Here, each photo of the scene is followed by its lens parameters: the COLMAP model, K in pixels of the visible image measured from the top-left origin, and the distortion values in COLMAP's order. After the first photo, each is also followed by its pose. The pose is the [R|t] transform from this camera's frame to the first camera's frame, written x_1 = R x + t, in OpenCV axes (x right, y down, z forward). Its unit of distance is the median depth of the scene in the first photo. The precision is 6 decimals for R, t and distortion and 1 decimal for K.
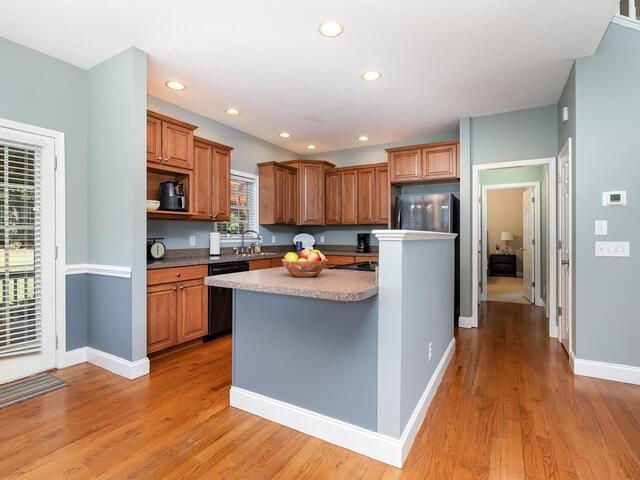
lens RADIAL K [[324.5, 0, 322.2], [0, 324.5, 234.7], [0, 0, 1]] dist [-0.000884, 0.000800]
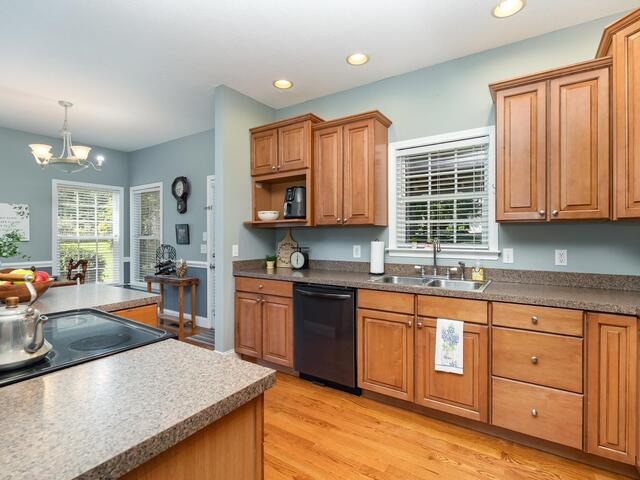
lens RADIAL K [[324.5, 0, 325.6], [0, 324.5, 243.8], [0, 0, 1]] dist [-0.000884, 0.000800]
pose [[-0.034613, 0.018851, -0.999223, 0.375163], [-0.001043, 0.999821, 0.018898, -0.014667], [0.999400, 0.001696, -0.034587, 0.921520]]
